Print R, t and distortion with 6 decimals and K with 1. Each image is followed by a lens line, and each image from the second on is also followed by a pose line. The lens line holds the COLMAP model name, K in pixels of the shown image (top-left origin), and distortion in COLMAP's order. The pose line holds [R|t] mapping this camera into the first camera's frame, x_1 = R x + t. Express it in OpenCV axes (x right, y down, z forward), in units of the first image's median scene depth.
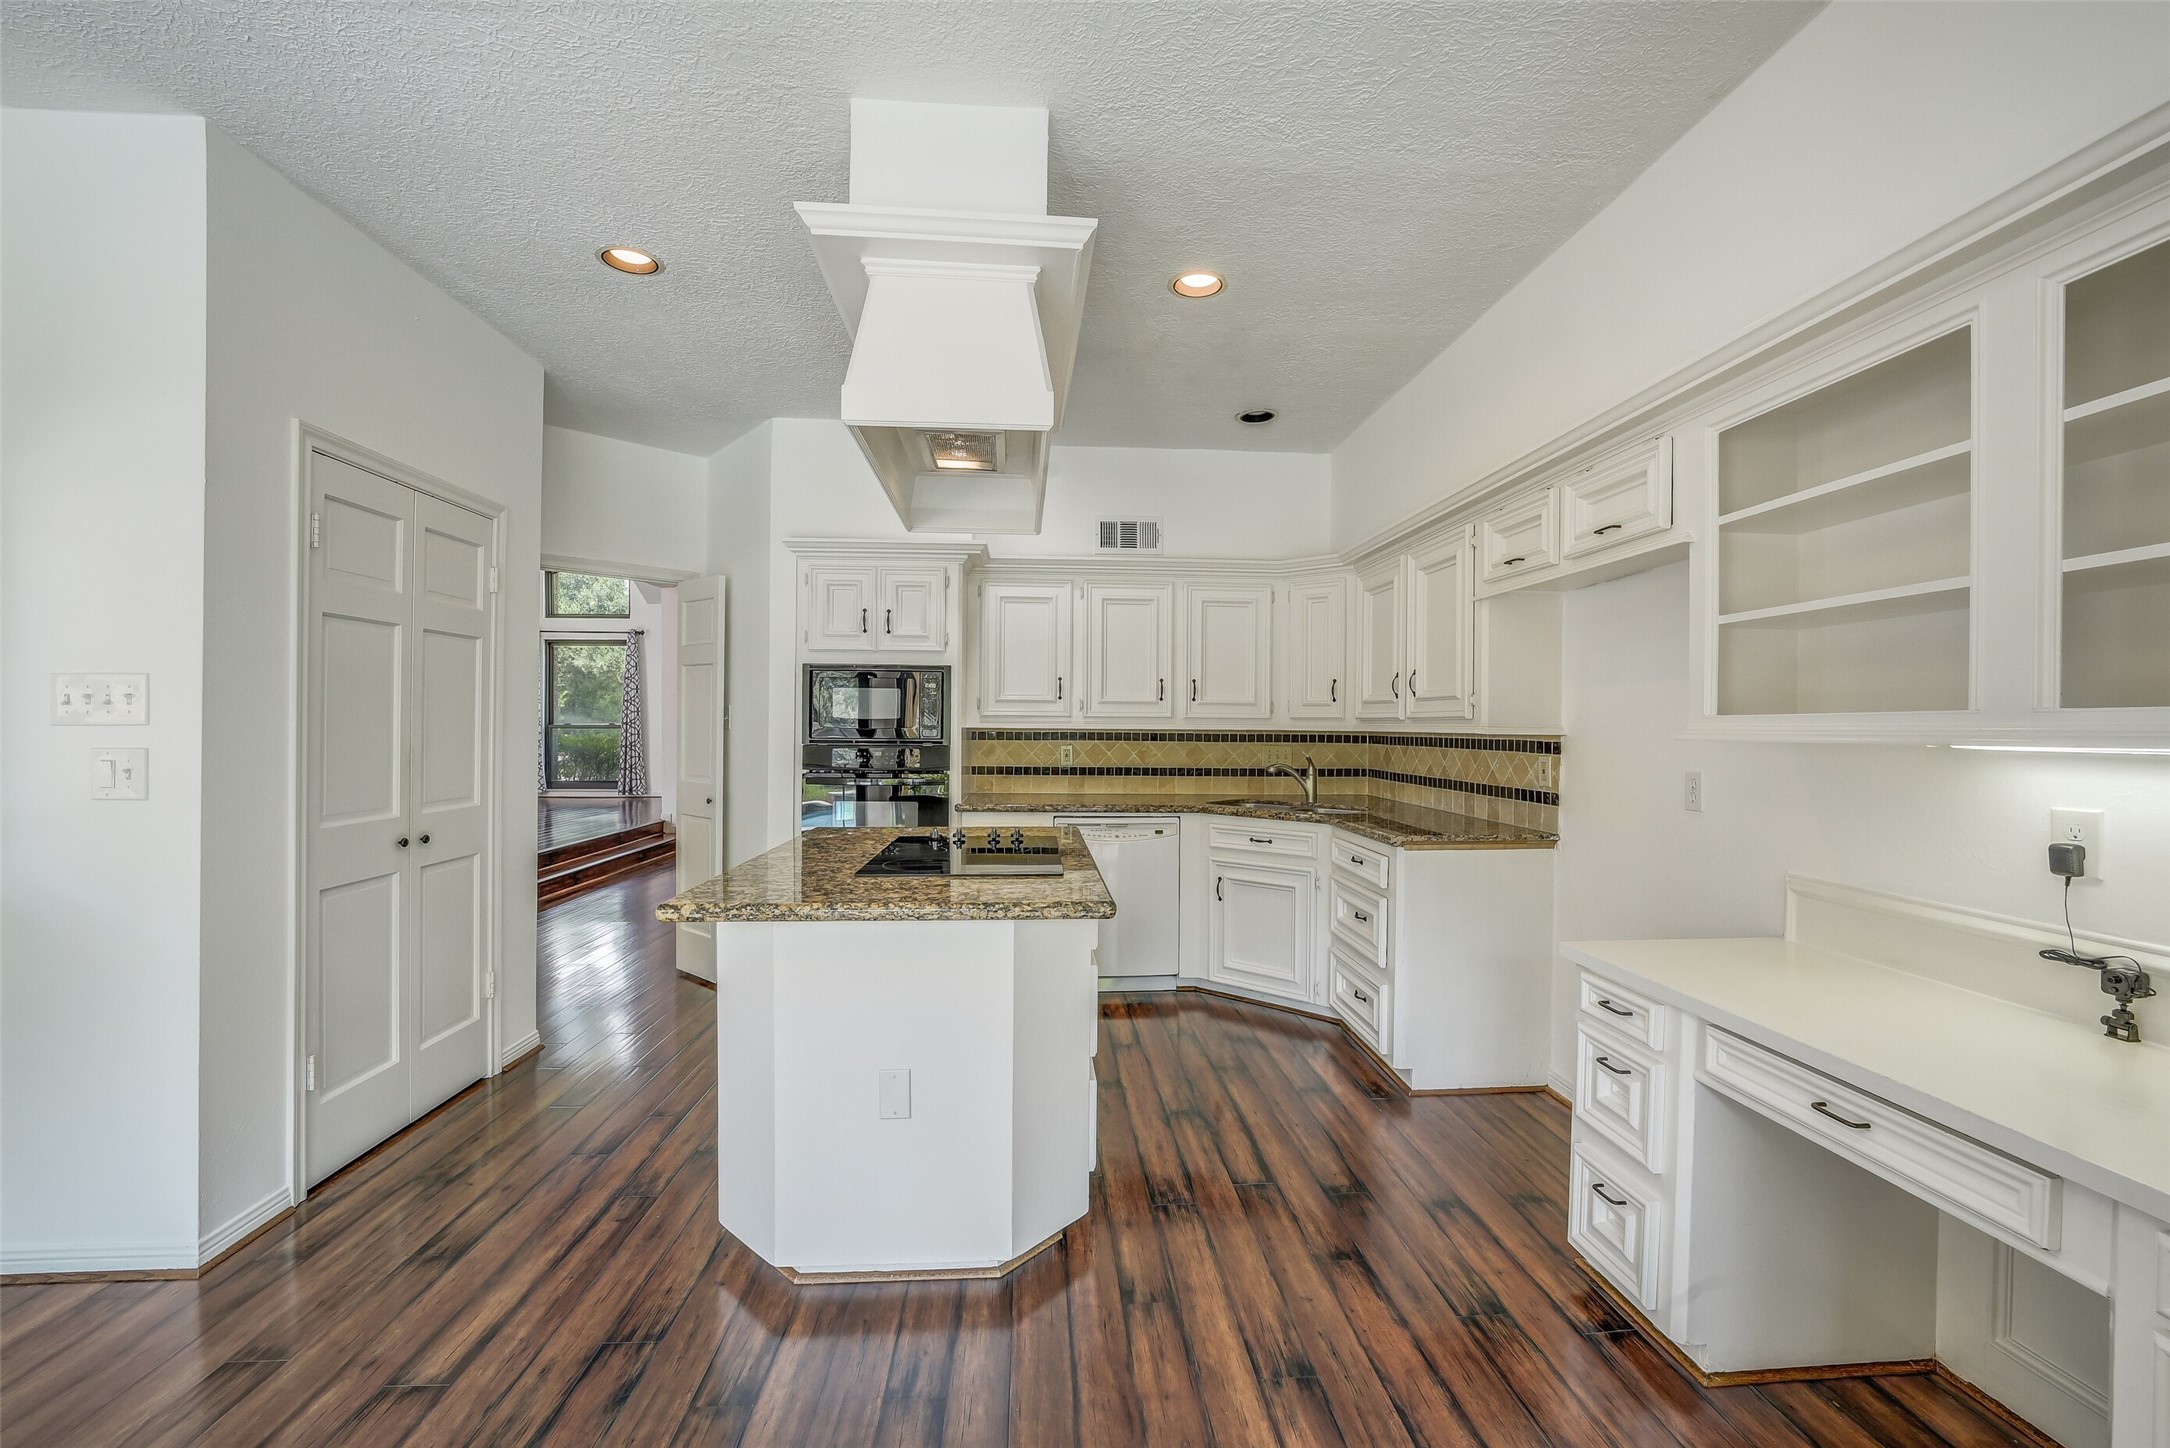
lens RADIAL K [[863.3, 0, 1089.2], [0, 863.3, 724.2], [0, 0, 1]] dist [-0.032054, 0.006475]
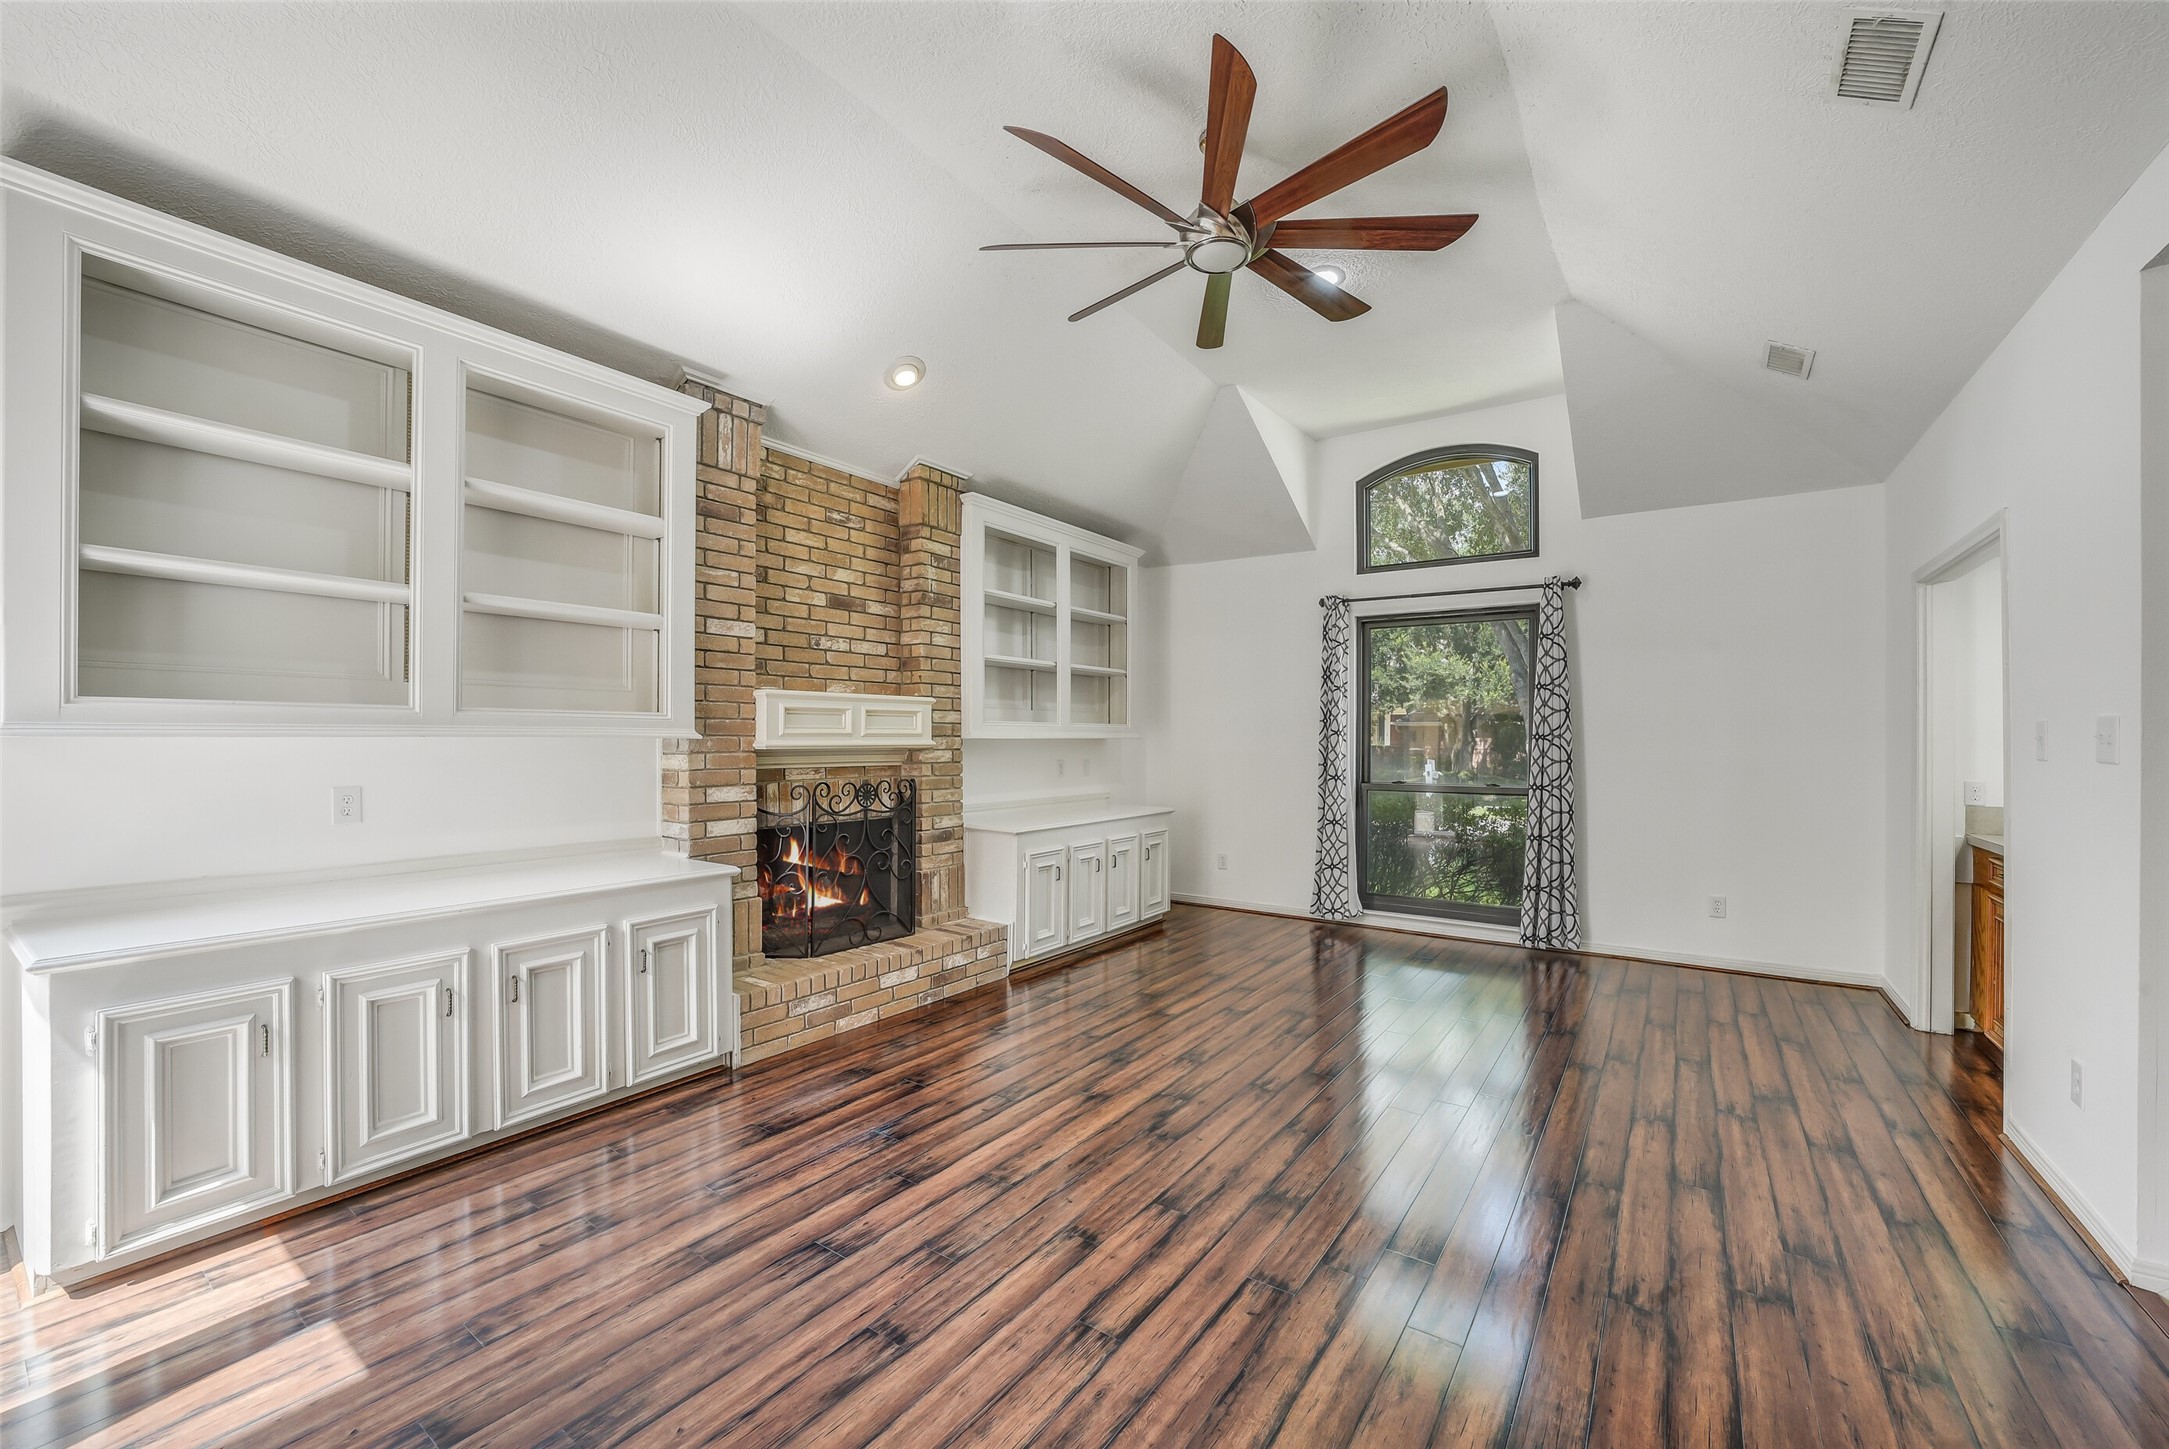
lens RADIAL K [[862.9, 0, 1078.5], [0, 862.9, 750.8], [0, 0, 1]] dist [-0.032054, 0.006475]
pose [[0.778645, 0.013152, -0.627327, -1.276625], [-0.007220, 0.999902, 0.012002, -0.074027], [0.627423, -0.004816, 0.778664, 1.429288]]
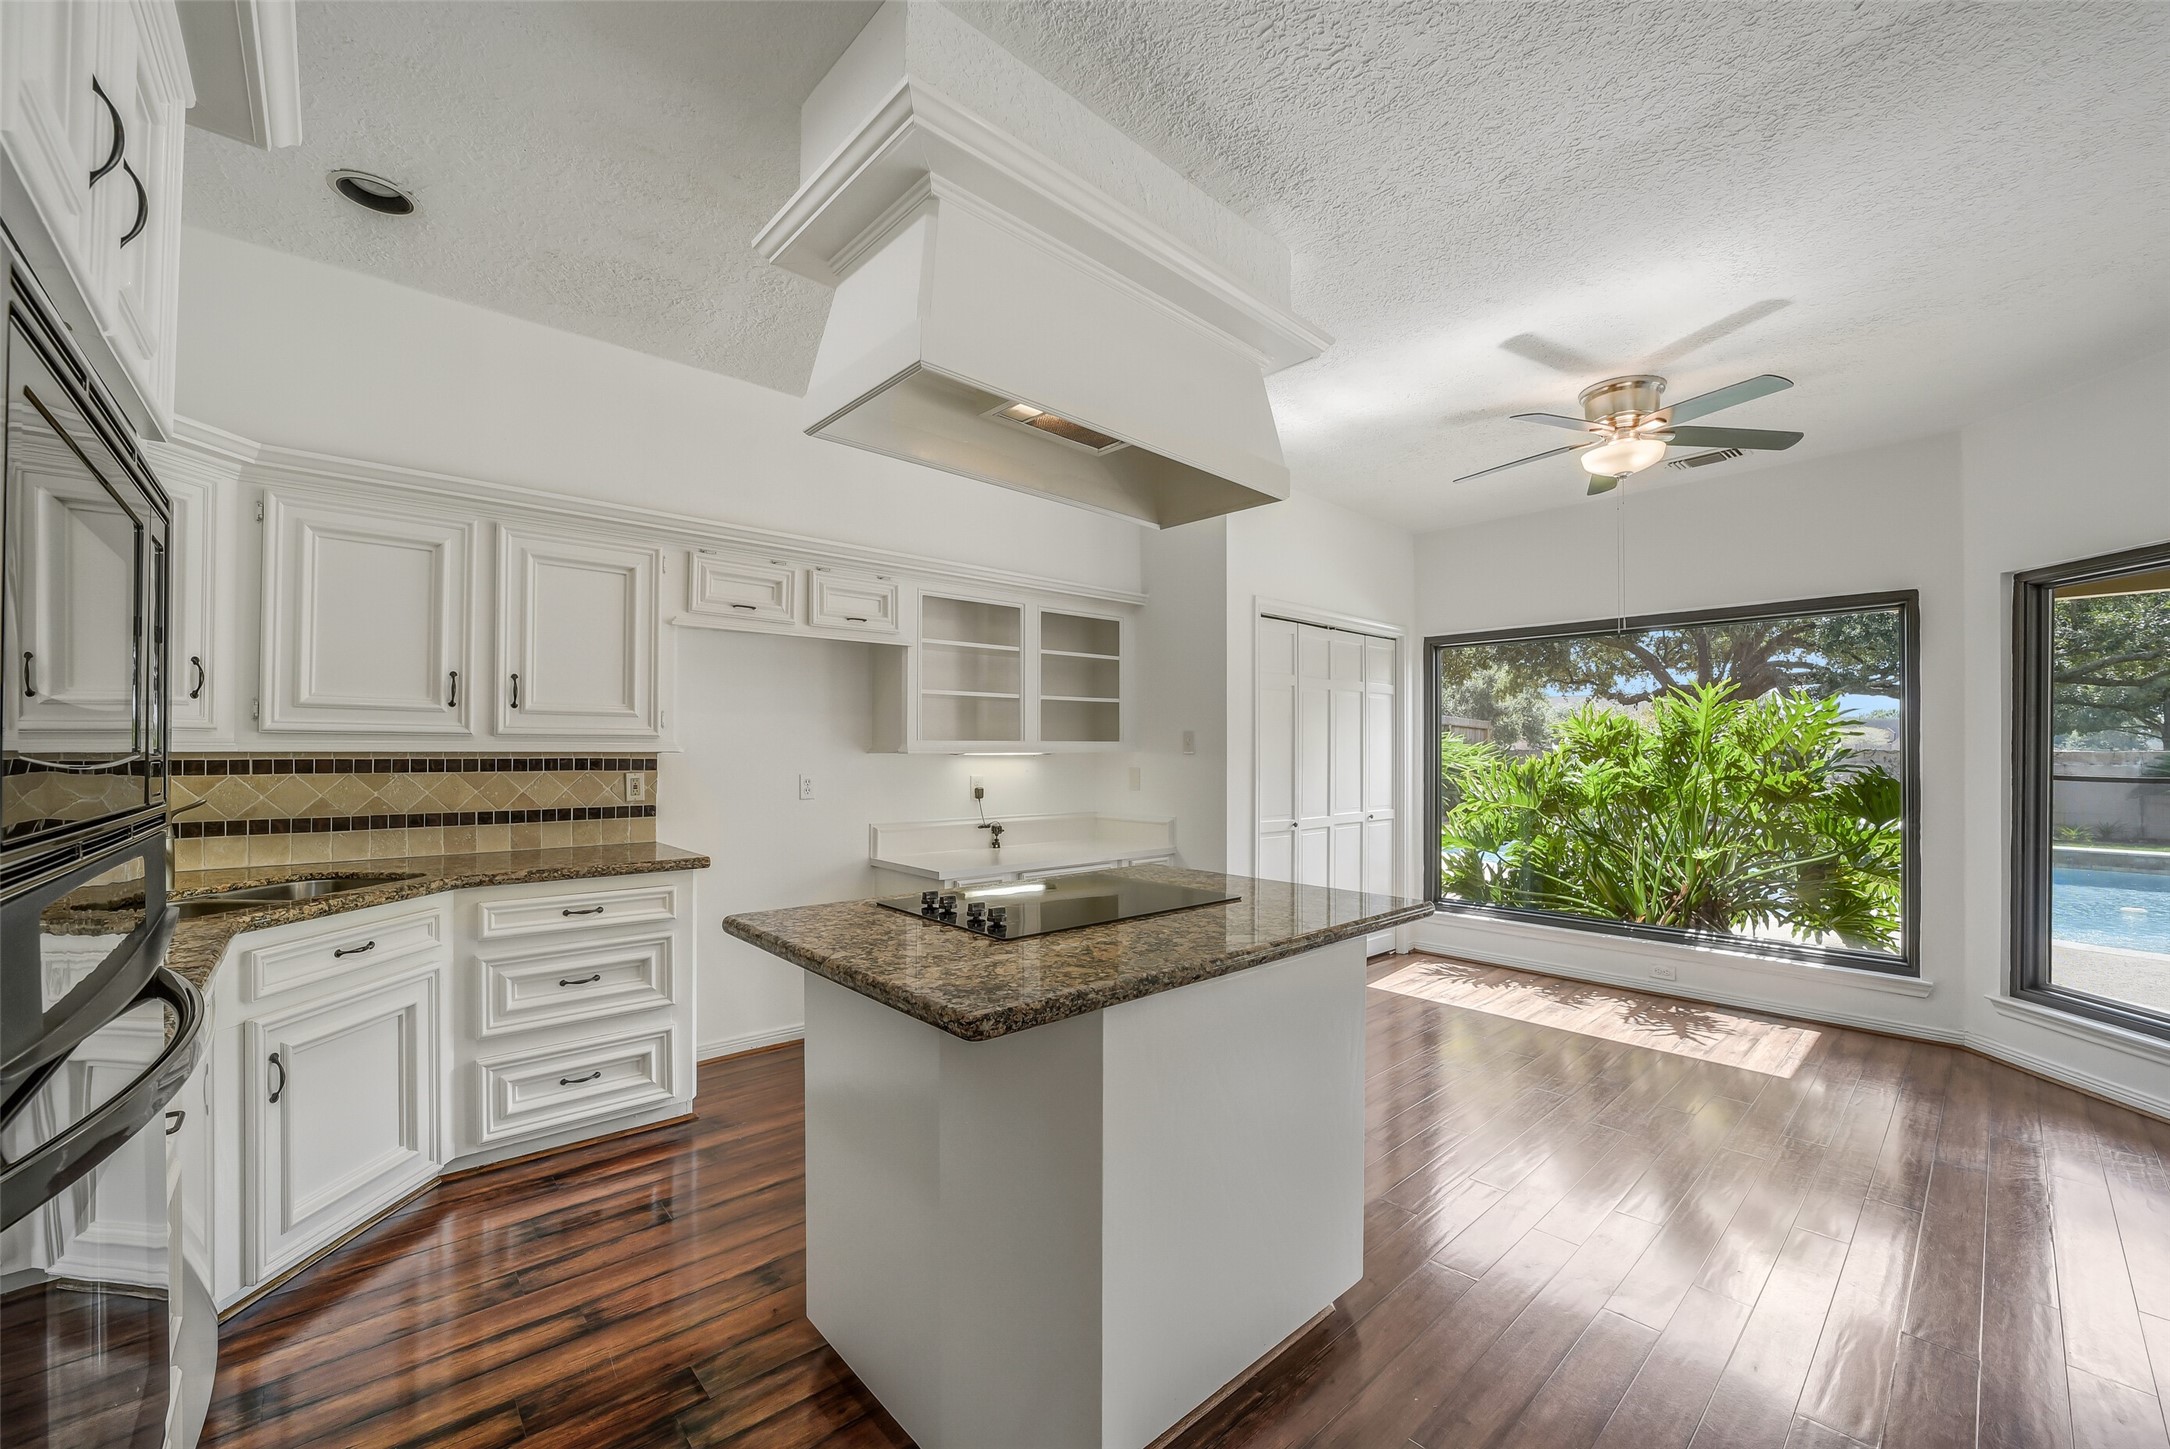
lens RADIAL K [[863.3, 0, 1079.8], [0, 863.3, 739.9], [0, 0, 1]] dist [-0.032054, 0.006475]
pose [[-0.615639, 0.001180, 0.788027, -0.508101], [-0.006963, 0.999952, -0.006936, -0.000279], [-0.787997, -0.009757, -0.615601, 0.941709]]
